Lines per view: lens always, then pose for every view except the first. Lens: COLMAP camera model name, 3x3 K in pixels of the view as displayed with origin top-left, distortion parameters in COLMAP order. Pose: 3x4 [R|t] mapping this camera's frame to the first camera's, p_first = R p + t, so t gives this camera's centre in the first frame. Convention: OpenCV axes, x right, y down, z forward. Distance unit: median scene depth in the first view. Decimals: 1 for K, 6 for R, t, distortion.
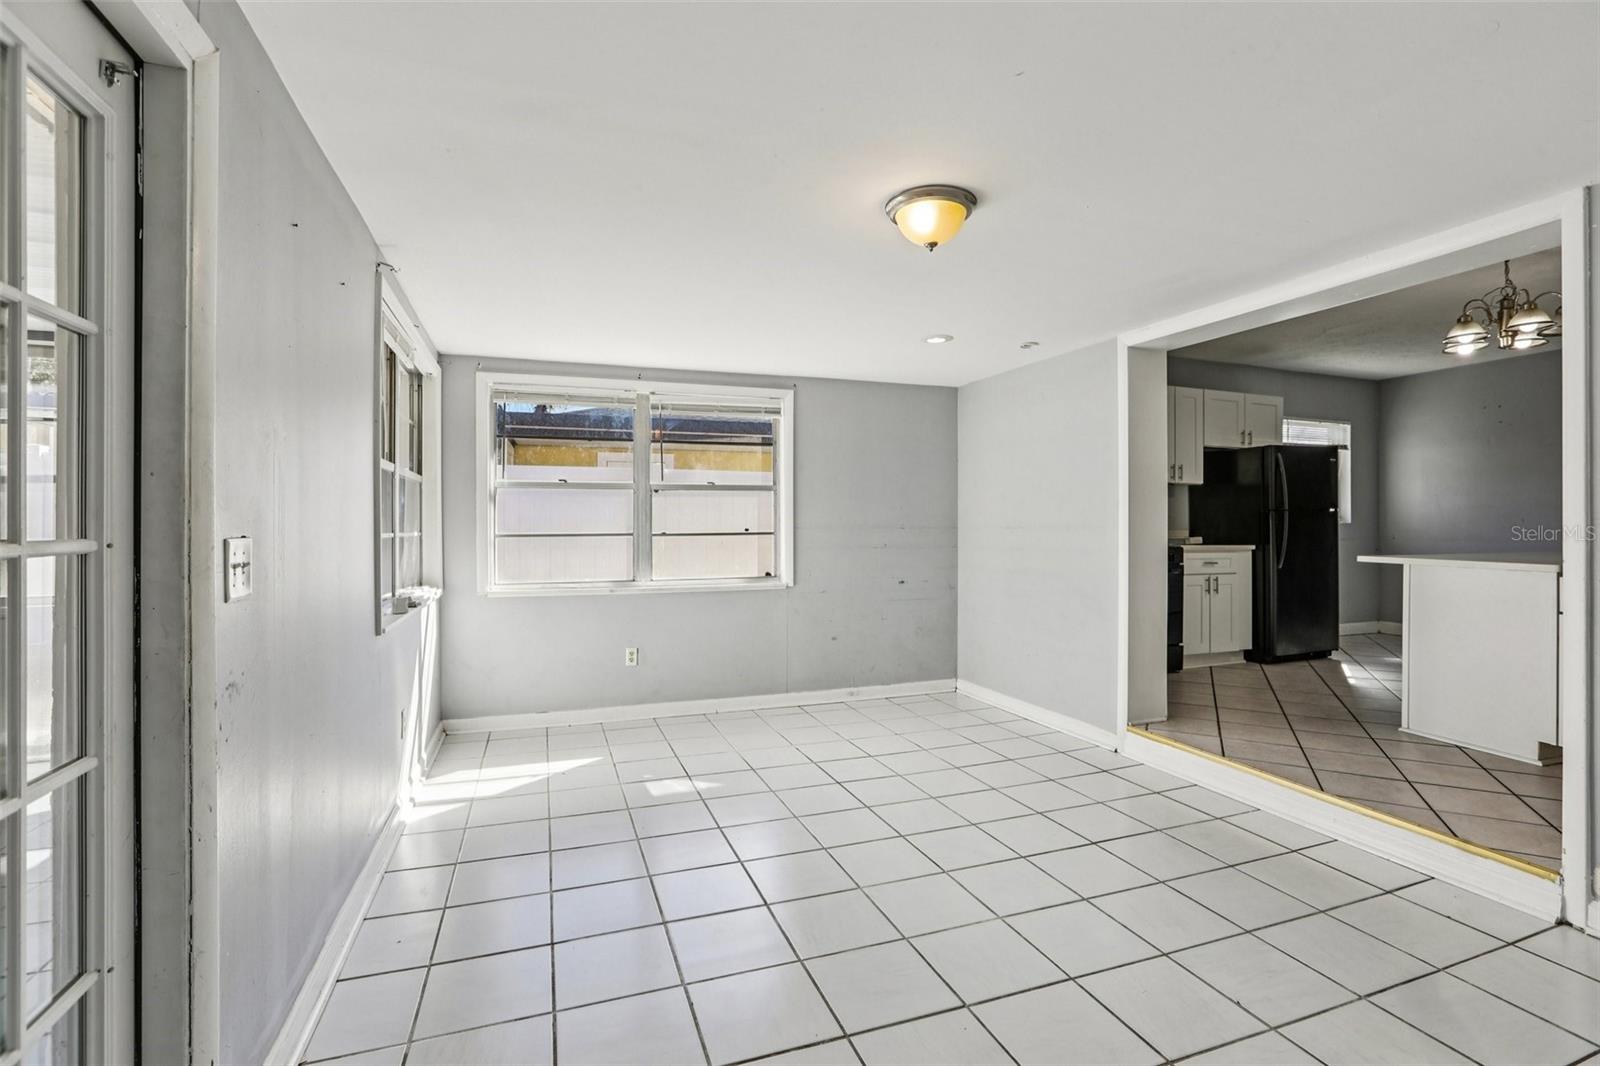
lens RADIAL K [[731.8, 0, 802.2], [0, 731.8, 520.9], [0, 0, 1]] dist [-0.029549, 0.000837]
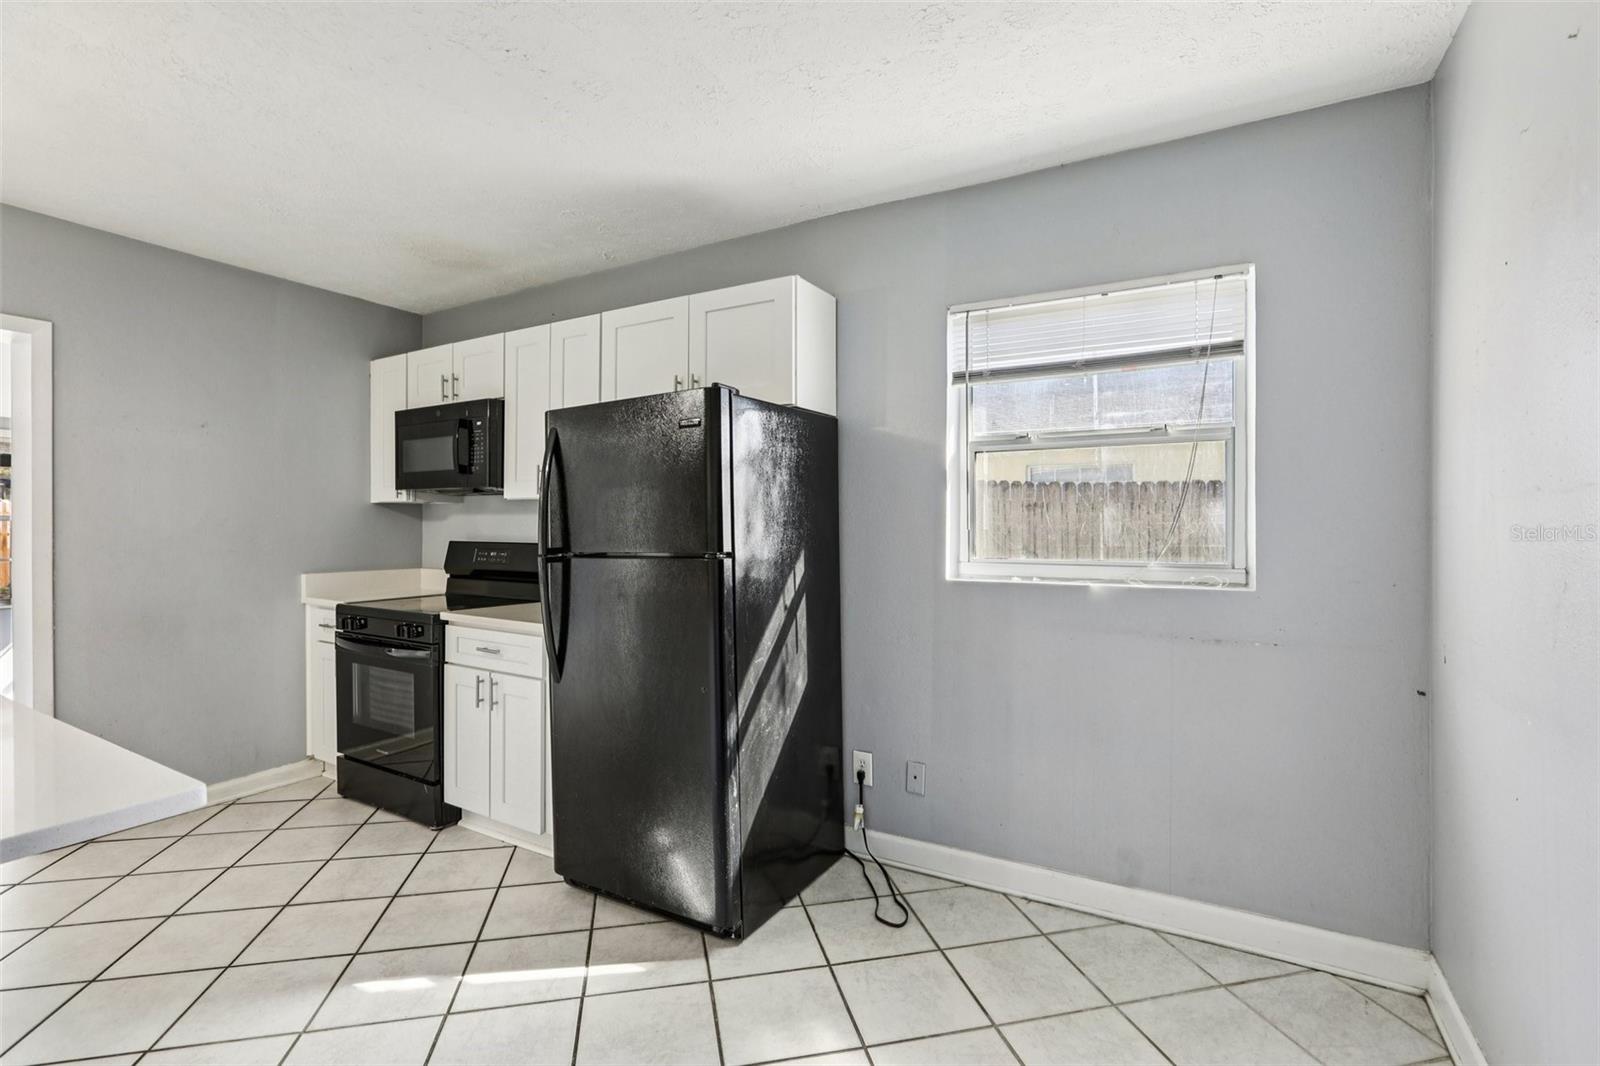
lens RADIAL K [[719.5, 0, 800.0], [0, 719.5, 533.0], [0, 0, 1]] dist [-0.019505, 0.000485]
pose [[0.634447, 0.004685, -0.772952, 1.080375], [-0.000437, 0.999984, 0.005702, -0.029435], [0.772966, -0.003280, 0.634439, 0.818408]]
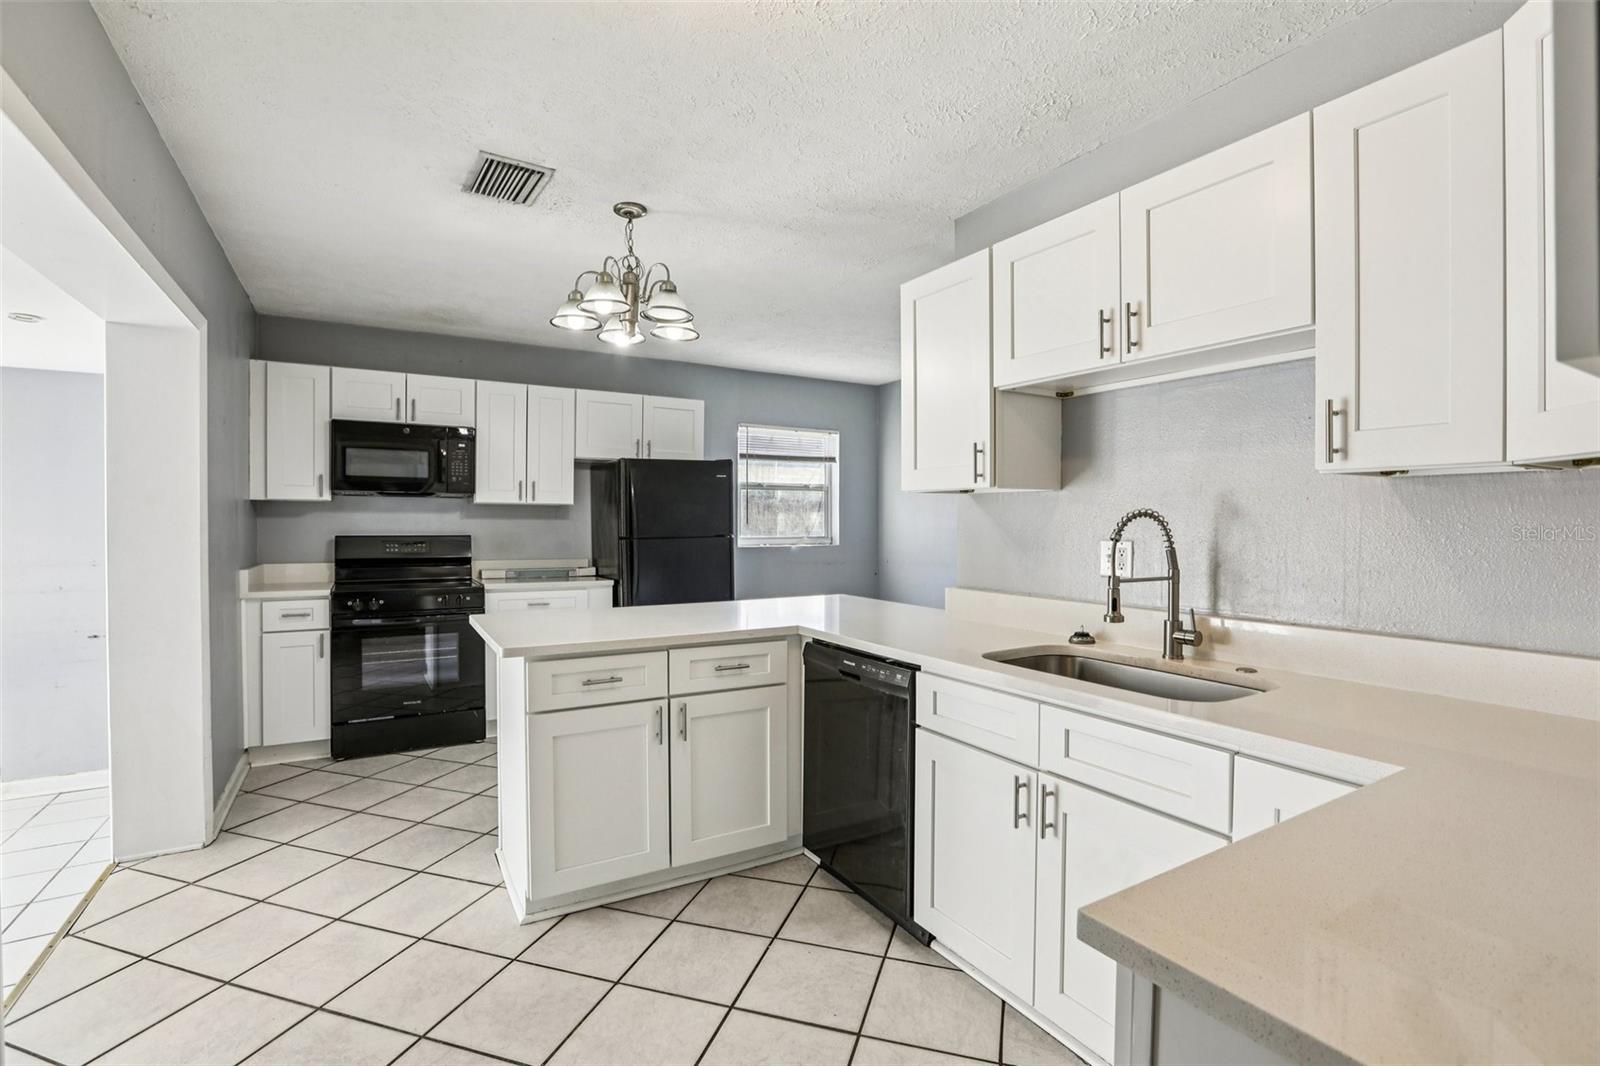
lens RADIAL K [[738.4, 0, 807.9], [0, 738.4, 530.4], [0, 0, 1]] dist [-0.025065, 0.000298]
pose [[0.984851, -0.001859, 0.173393, 0.694057], [-0.000451, 0.999912, 0.013281, -0.034397], [-0.173403, -0.013158, 0.984763, 0.133954]]
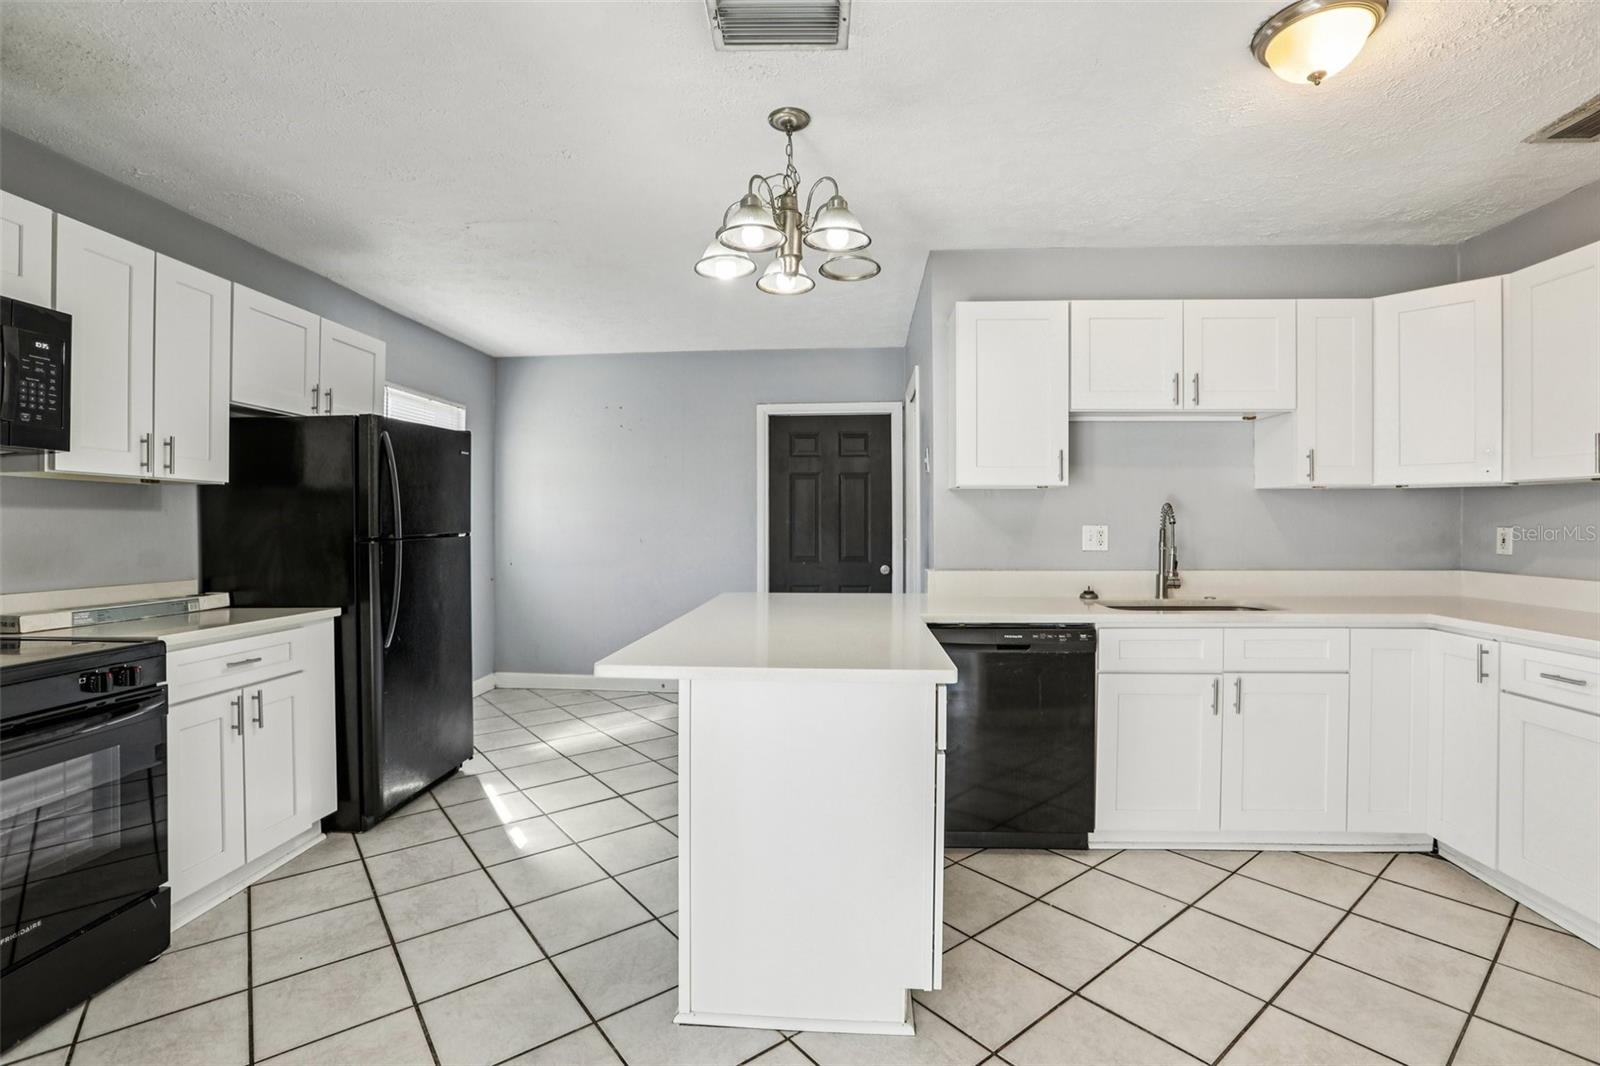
lens RADIAL K [[731.8, 0, 802.2], [0, 731.8, 520.9], [0, 0, 1]] dist [-0.029549, 0.000837]
pose [[0.409243, -0.000174, 0.912426, 0.293146], [0.002623, 0.999996, -0.000986, -0.026318], [-0.912422, 0.002797, 0.409241, 0.492511]]
